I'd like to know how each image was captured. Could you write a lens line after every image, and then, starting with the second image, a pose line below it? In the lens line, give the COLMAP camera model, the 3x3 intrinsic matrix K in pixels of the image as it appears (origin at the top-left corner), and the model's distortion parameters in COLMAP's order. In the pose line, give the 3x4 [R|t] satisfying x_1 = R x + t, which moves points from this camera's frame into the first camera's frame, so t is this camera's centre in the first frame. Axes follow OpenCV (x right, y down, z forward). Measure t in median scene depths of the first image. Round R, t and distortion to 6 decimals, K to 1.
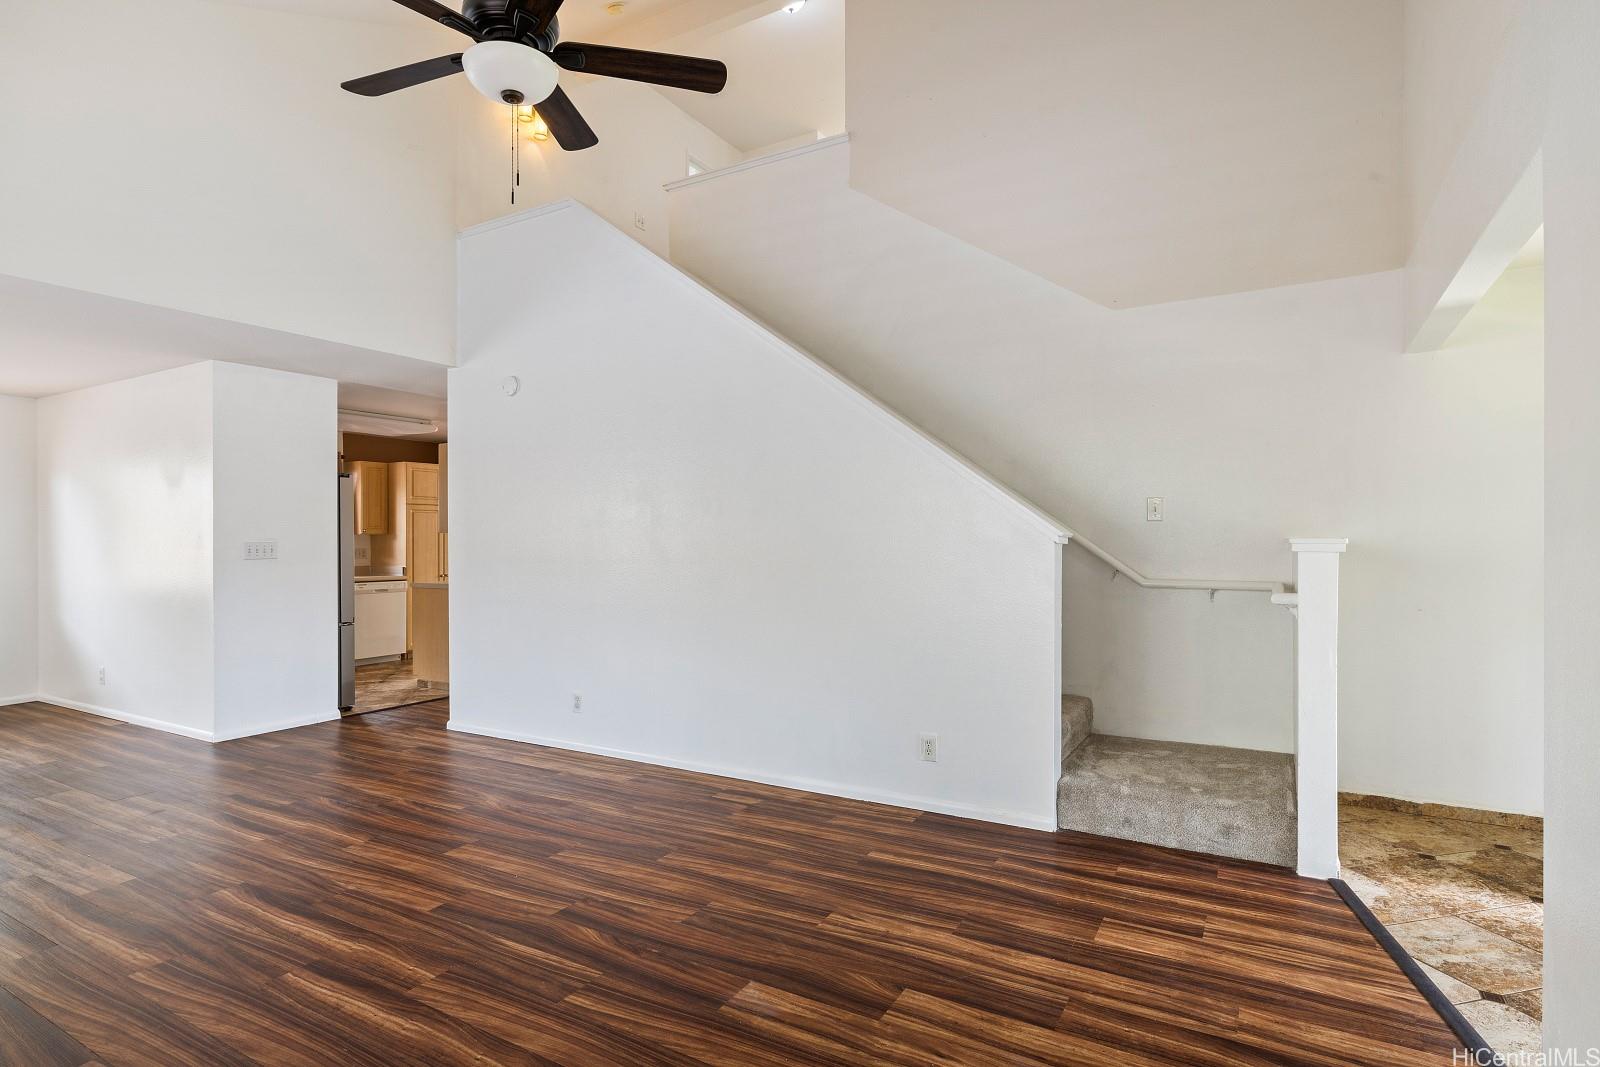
lens RADIAL K [[803.6, 0, 795.7], [0, 803.6, 534.2], [0, 0, 1]] dist [-0.014278, -0.000475]
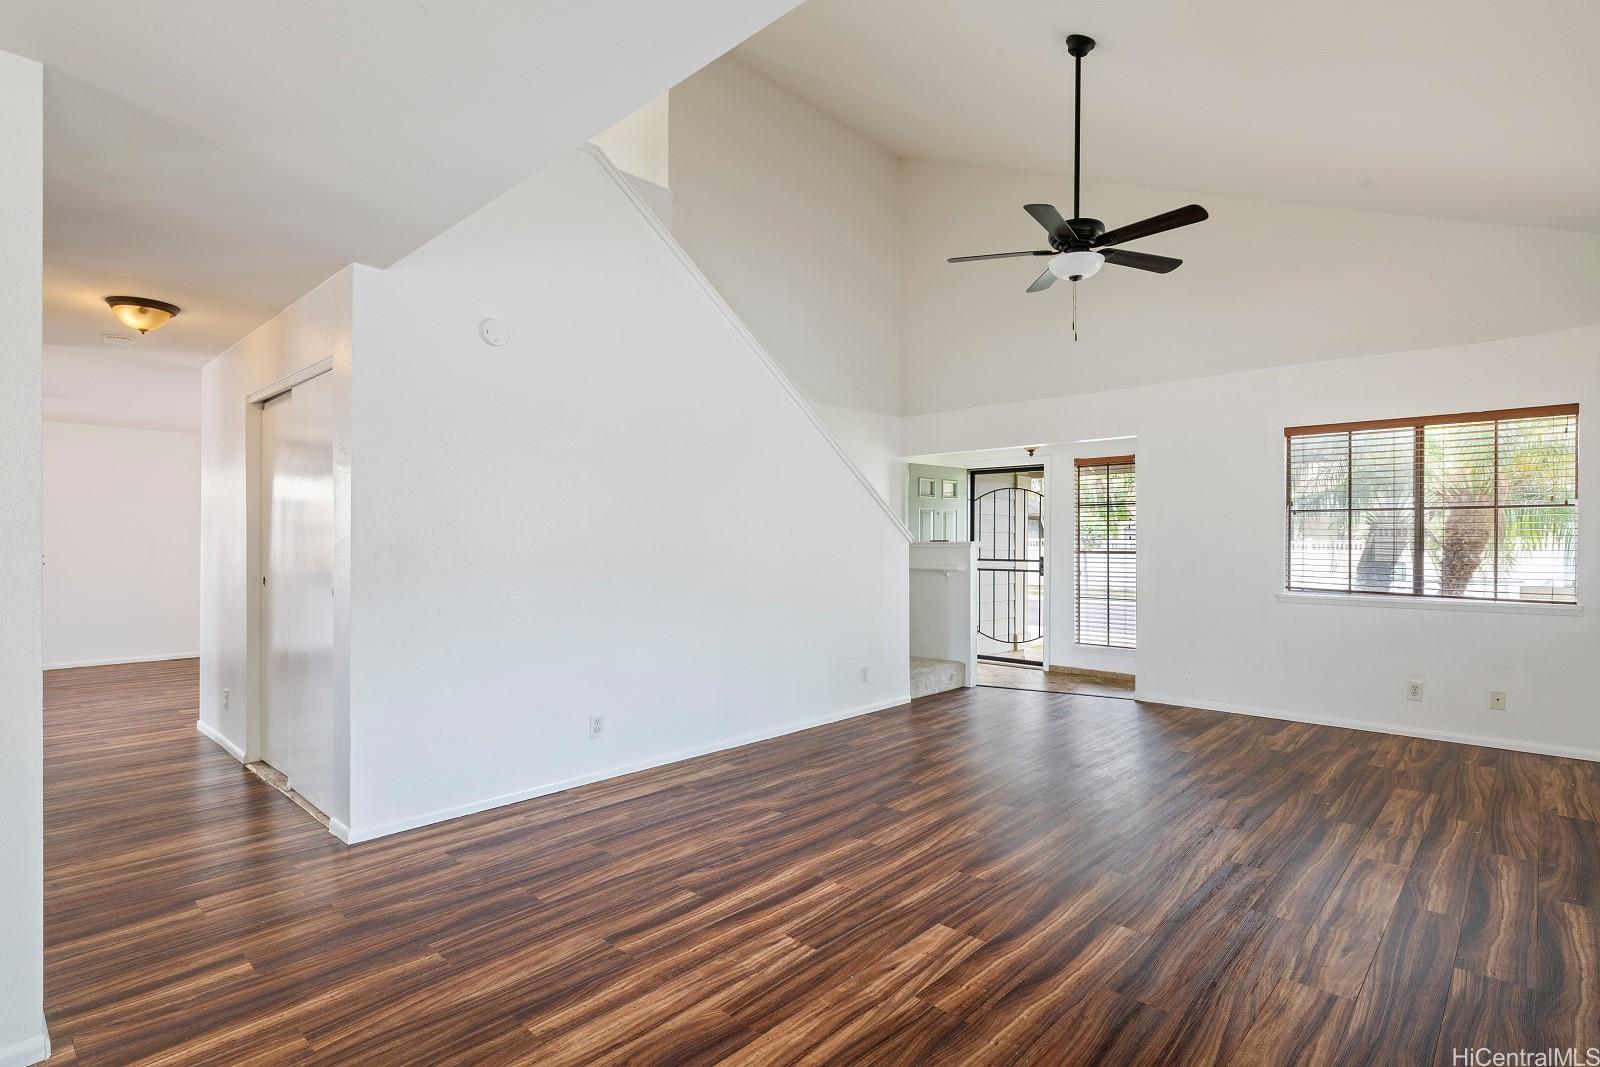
lens RADIAL K [[803.6, 0, 789.9], [0, 803.6, 537.2], [0, 0, 1]] dist [-0.014278, -0.000475]
pose [[0.248634, 0.003414, 0.968592, -1.385760], [-0.008973, 0.999959, -0.001221, 0.003637], [-0.968556, -0.008387, 0.248654, 0.751223]]
